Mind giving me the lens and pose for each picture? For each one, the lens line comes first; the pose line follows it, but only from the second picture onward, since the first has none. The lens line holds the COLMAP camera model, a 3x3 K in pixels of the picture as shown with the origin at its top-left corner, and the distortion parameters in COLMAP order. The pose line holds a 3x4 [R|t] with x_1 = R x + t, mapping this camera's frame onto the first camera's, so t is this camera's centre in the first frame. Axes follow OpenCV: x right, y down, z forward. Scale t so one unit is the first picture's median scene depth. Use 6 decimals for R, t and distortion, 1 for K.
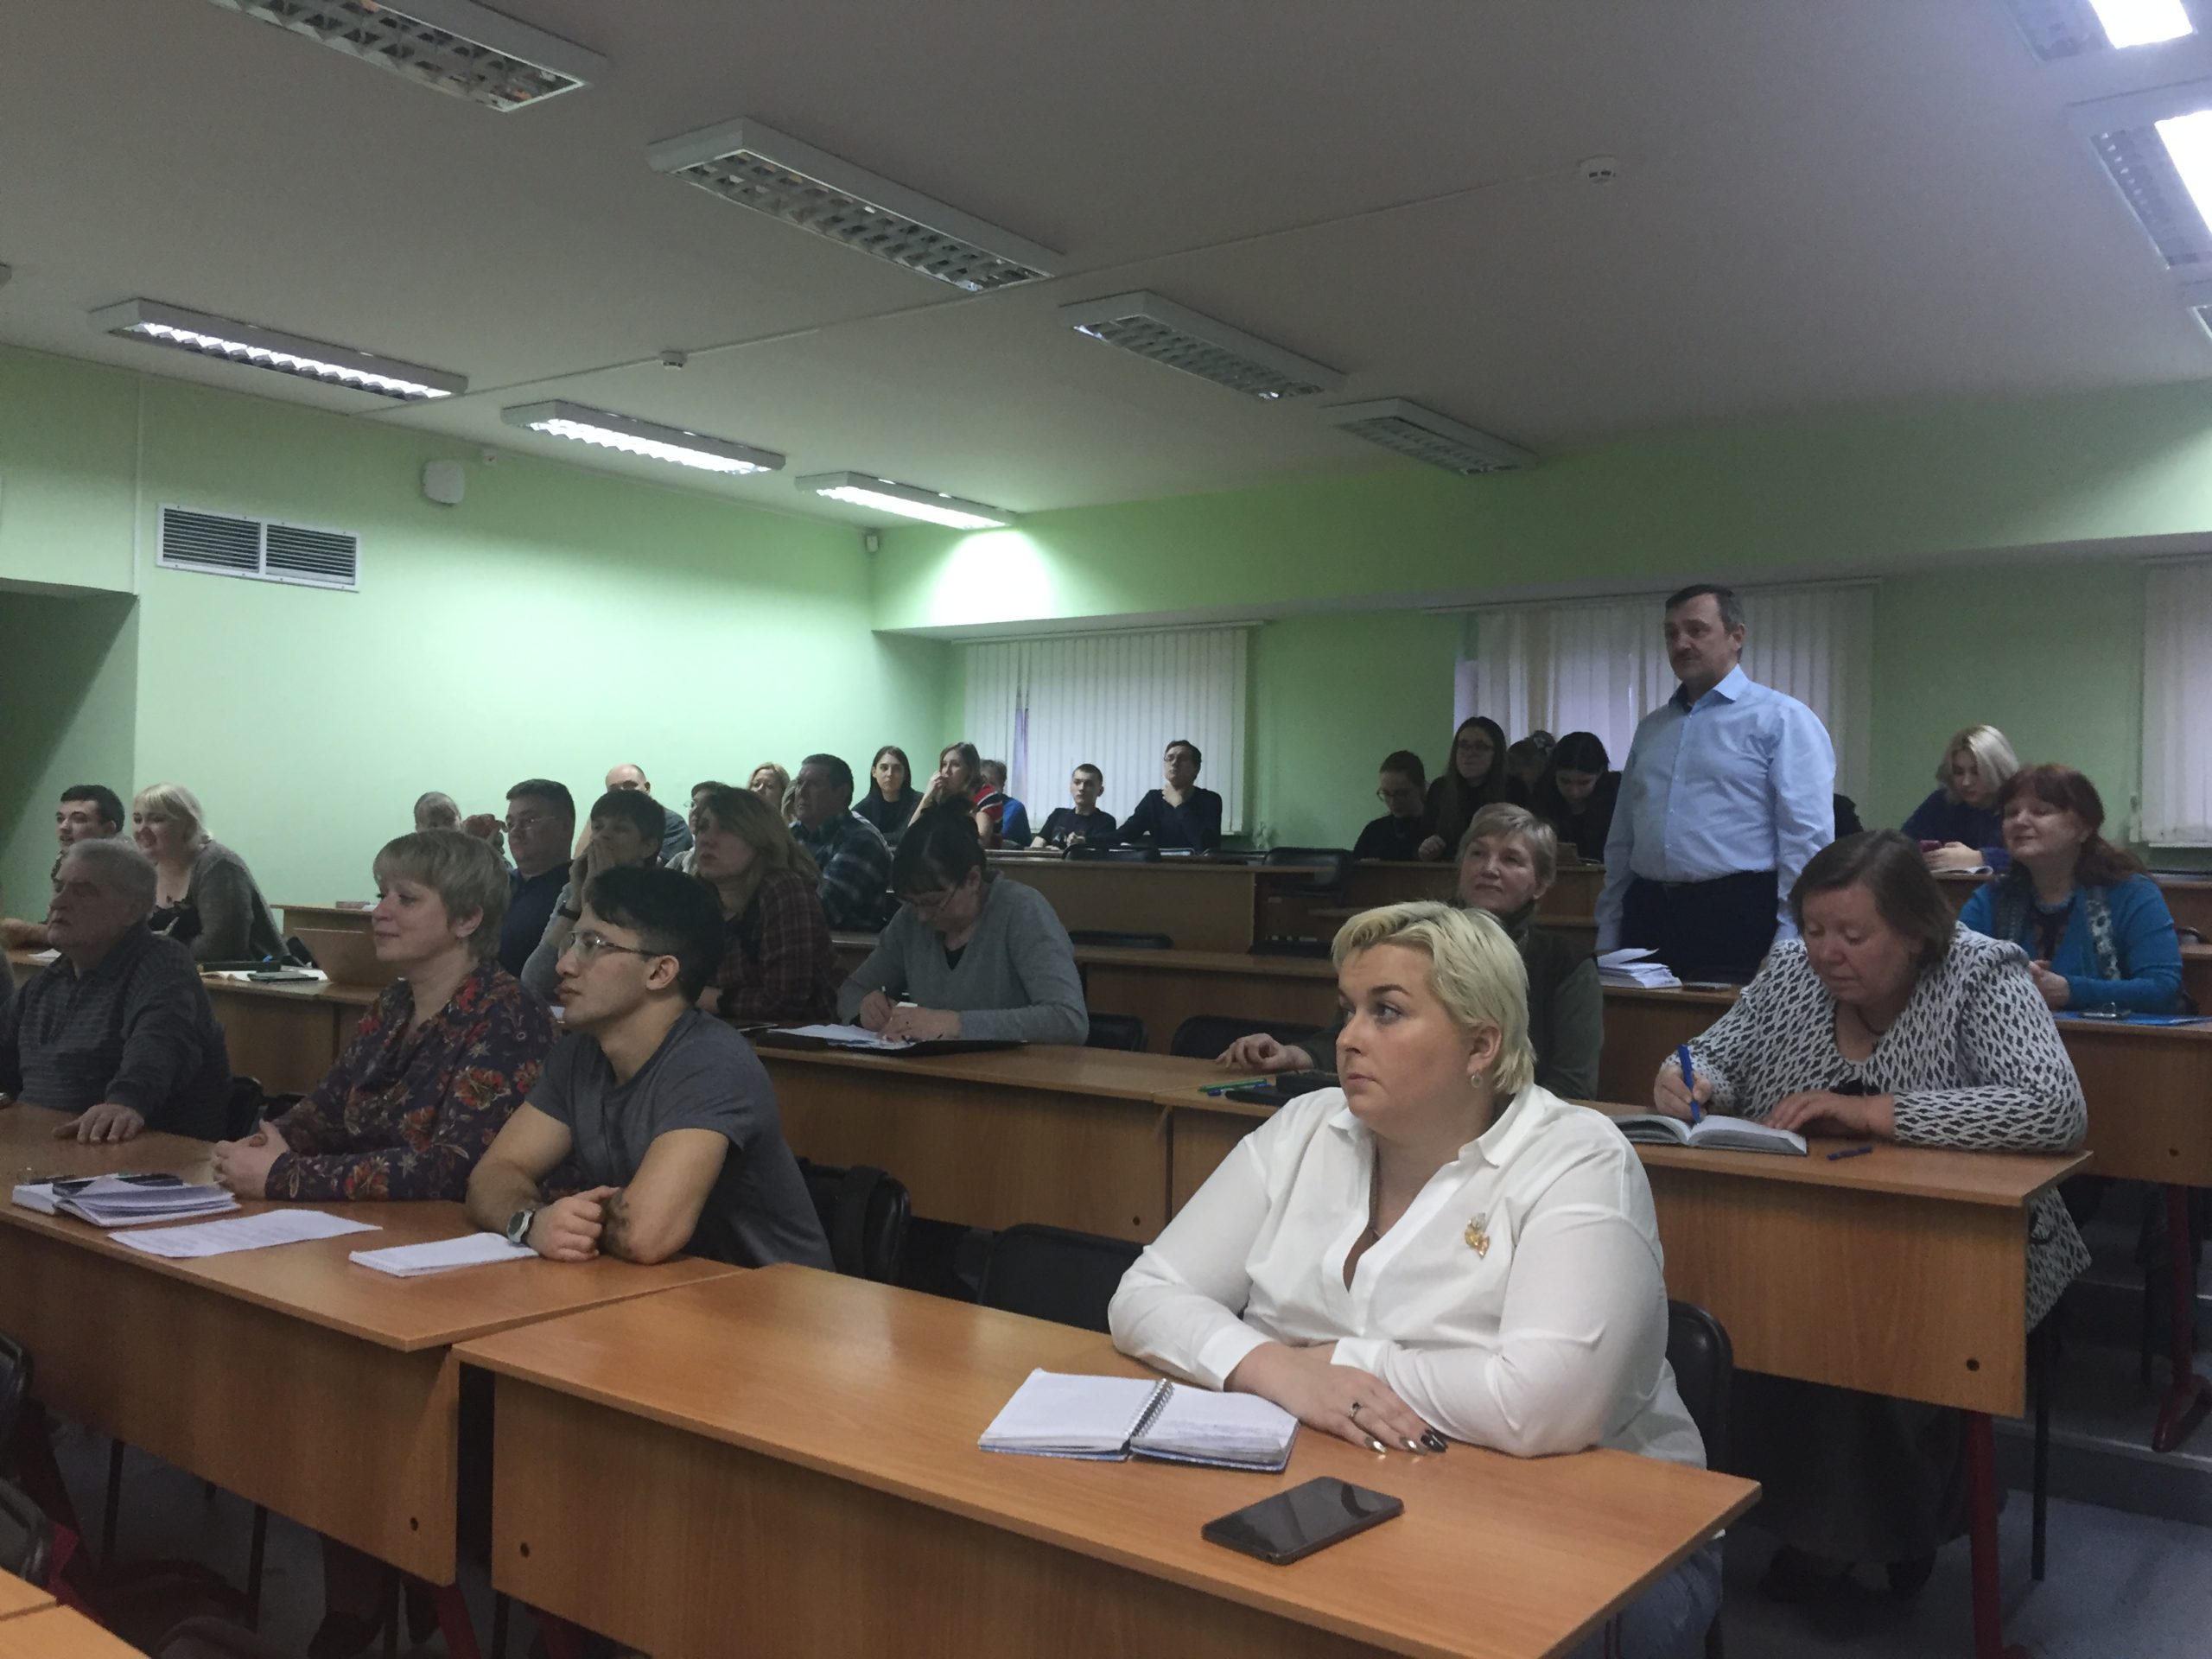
lens RADIAL K [[1881.6, 0, 1107.3], [0, 1881.6, 781.7], [0, 0, 1]] dist [0.088350, -0.123816]
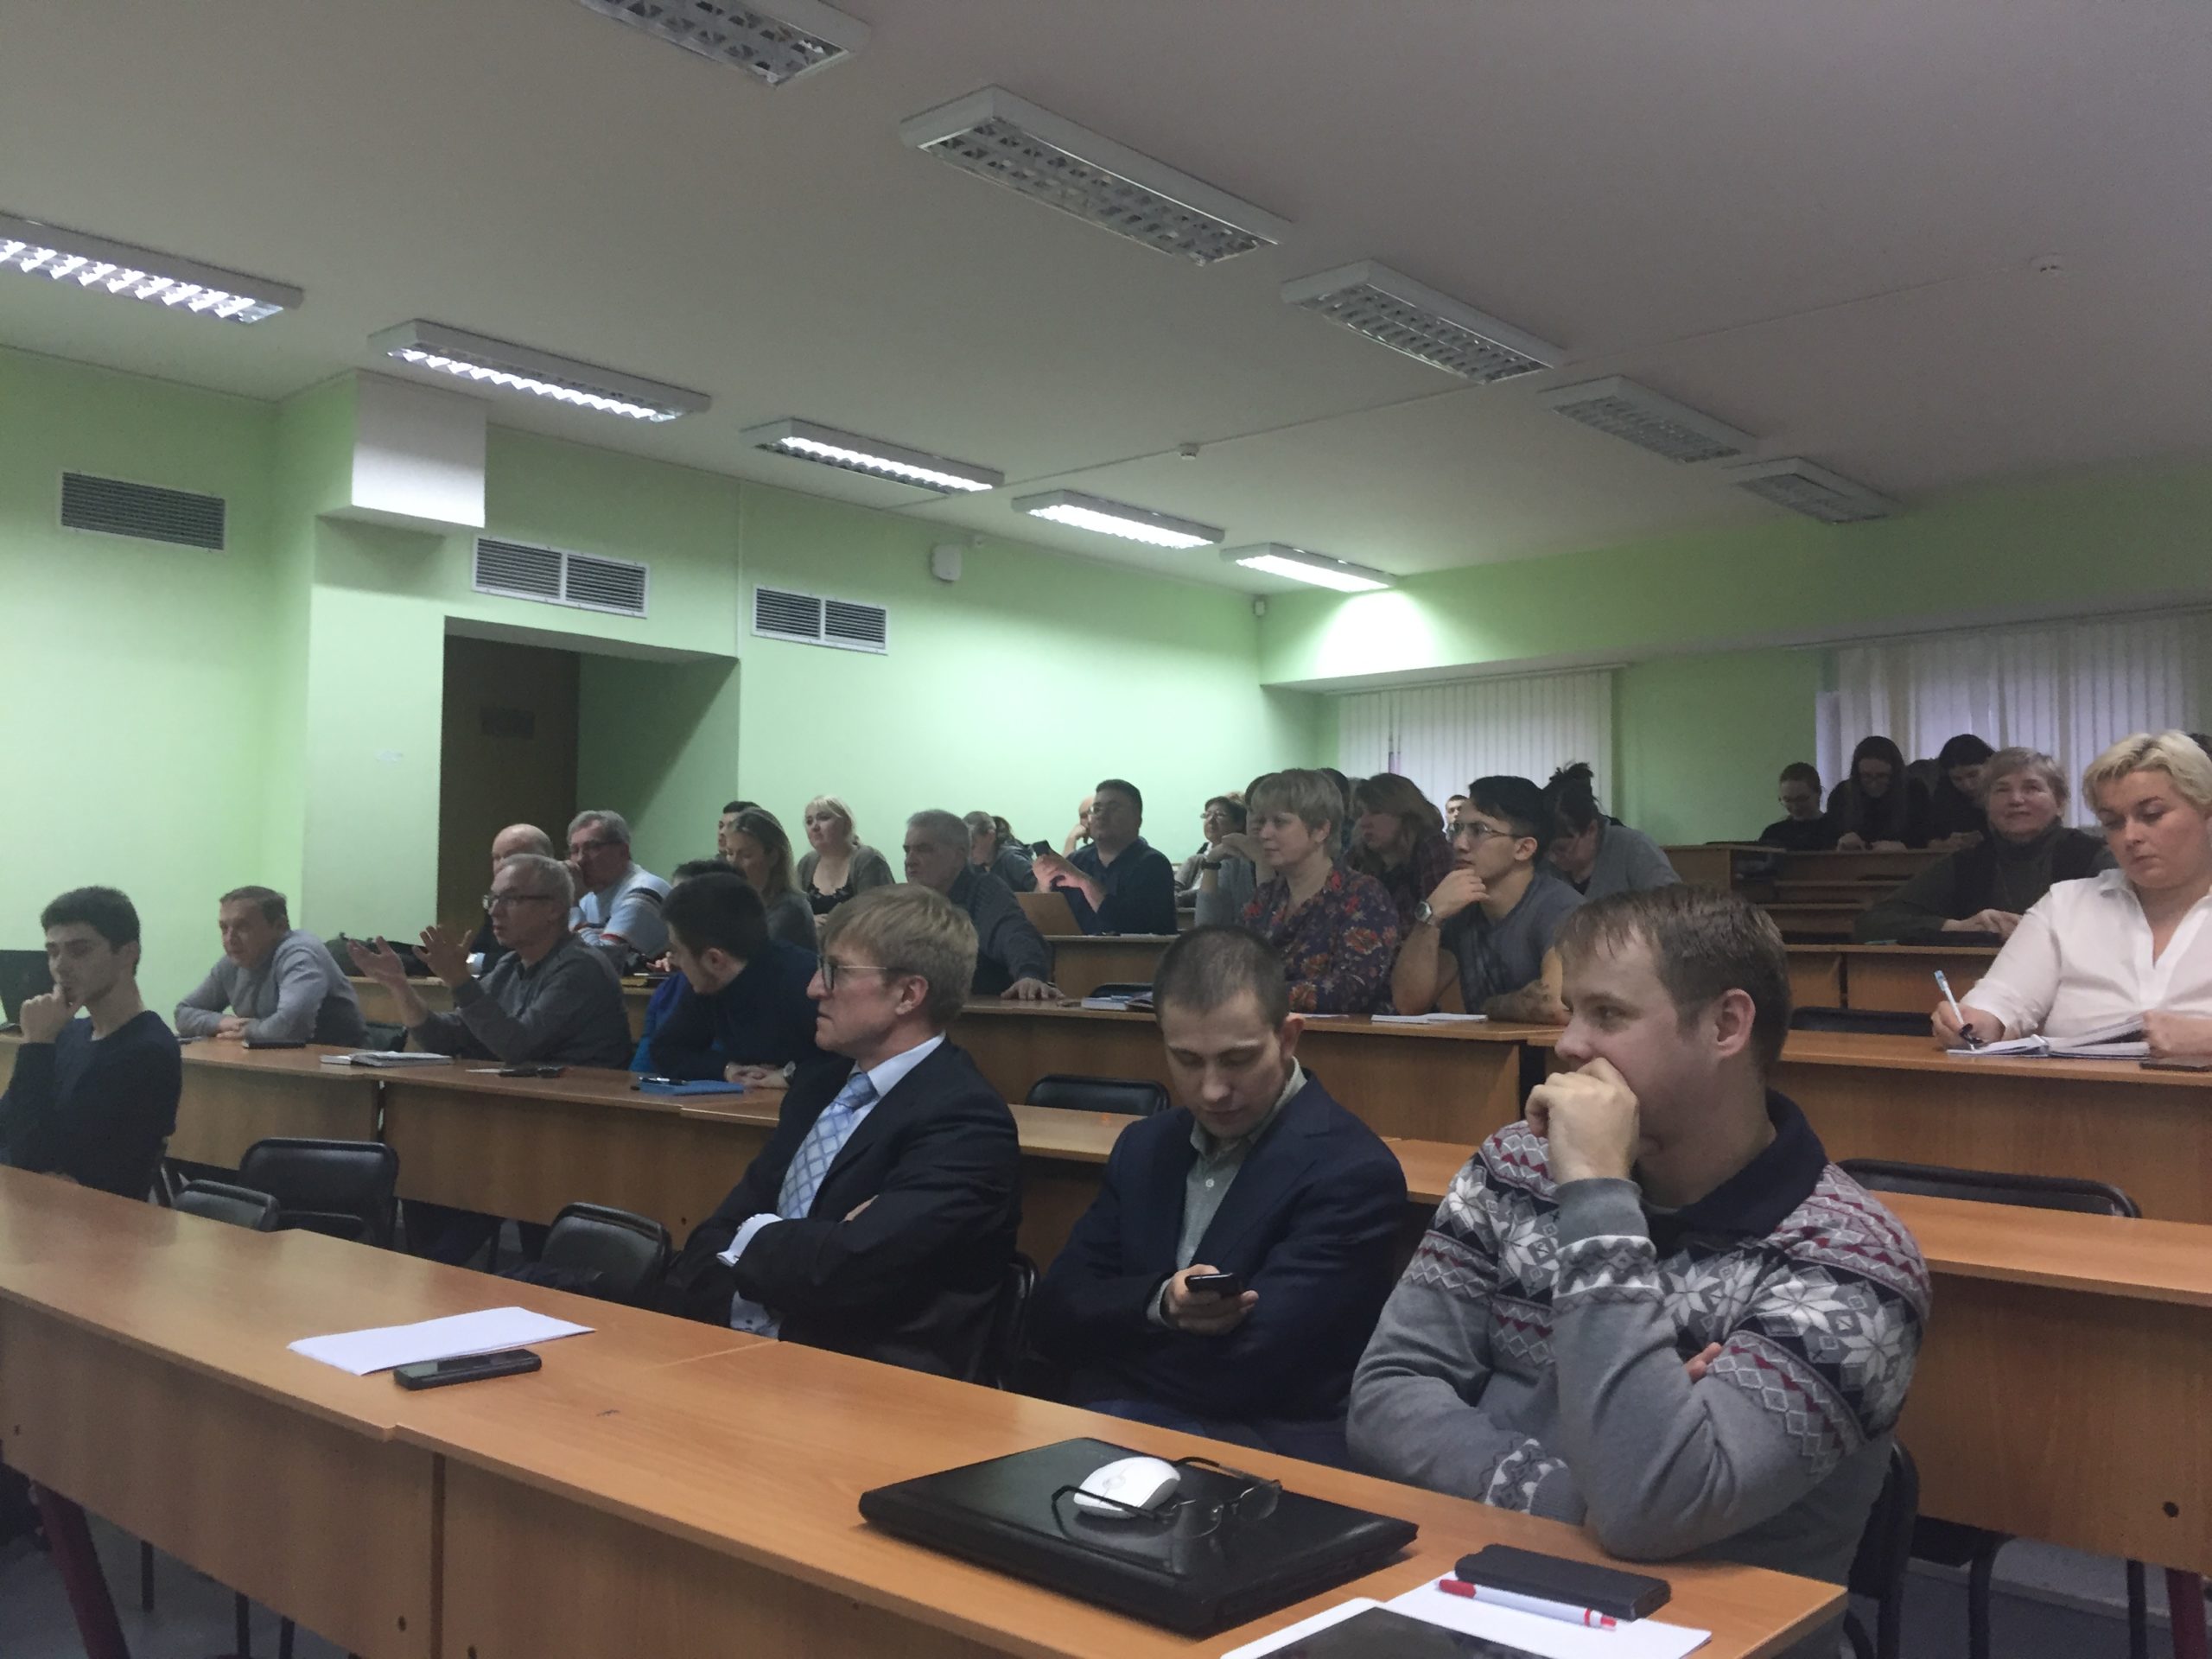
lens RADIAL K [[1881.6, 0, 1099.9], [0, 1881.6, 873.4], [0, 0, 1]] dist [0.088350, -0.123816]
pose [[0.995230, -0.014237, -0.096515, -0.153247], [0.014552, 0.999891, 0.002558, 0.039934], [0.096468, -0.003950, 0.995328, -0.190627]]
